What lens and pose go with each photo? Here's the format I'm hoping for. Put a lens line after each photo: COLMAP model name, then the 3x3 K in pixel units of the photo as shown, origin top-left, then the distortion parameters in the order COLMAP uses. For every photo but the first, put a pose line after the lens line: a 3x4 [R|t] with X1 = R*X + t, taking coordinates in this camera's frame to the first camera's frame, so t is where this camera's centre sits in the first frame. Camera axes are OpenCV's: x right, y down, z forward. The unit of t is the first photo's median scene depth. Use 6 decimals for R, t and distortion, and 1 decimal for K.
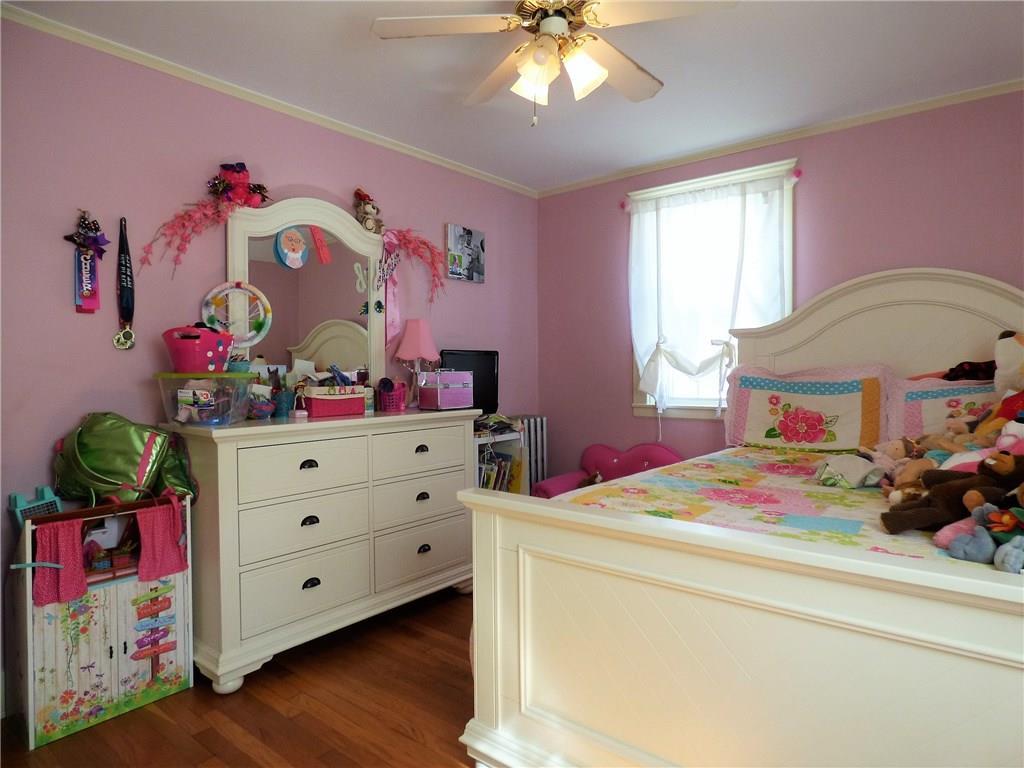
lens RADIAL K [[618.8, 0, 511.9], [0, 618.8, 380.6], [0, 0, 1]] dist [-0.006813, -0.001086]
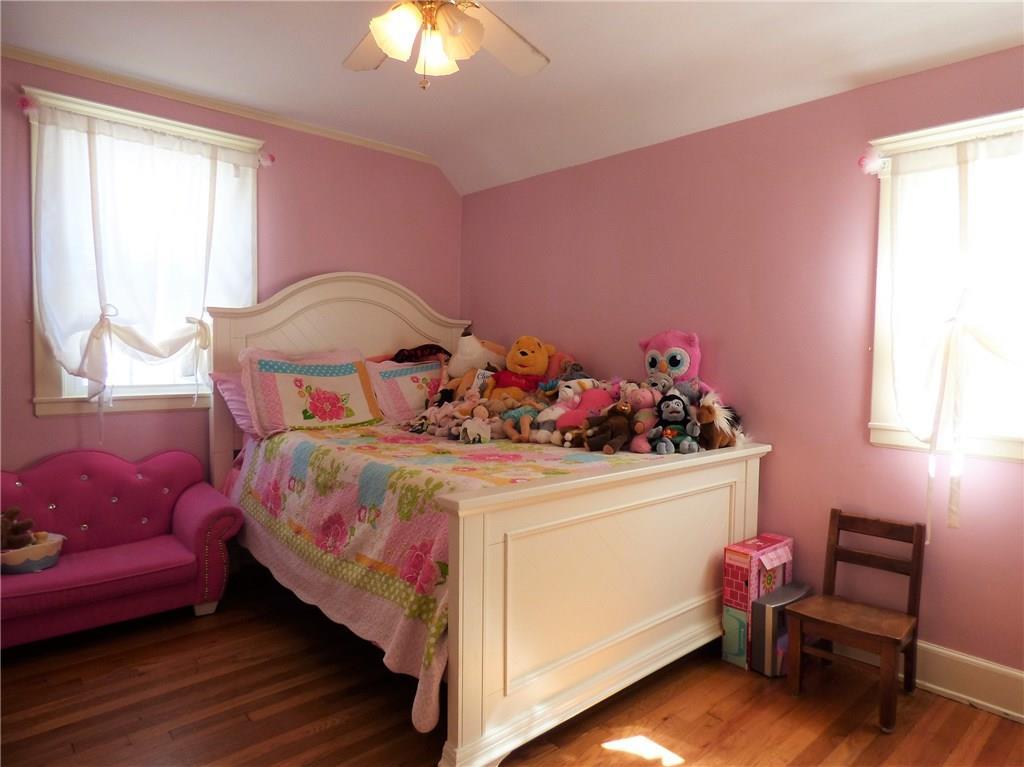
lens RADIAL K [[648.8, 0, 511.6], [0, 648.8, 384.6], [0, 0, 1]] dist [0.005494, 0.001072]
pose [[0.145574, -0.048871, 0.988140, -0.527557], [-0.003832, 0.998744, 0.049960, -0.018957], [-0.989340, -0.011059, 0.145204, 0.428687]]
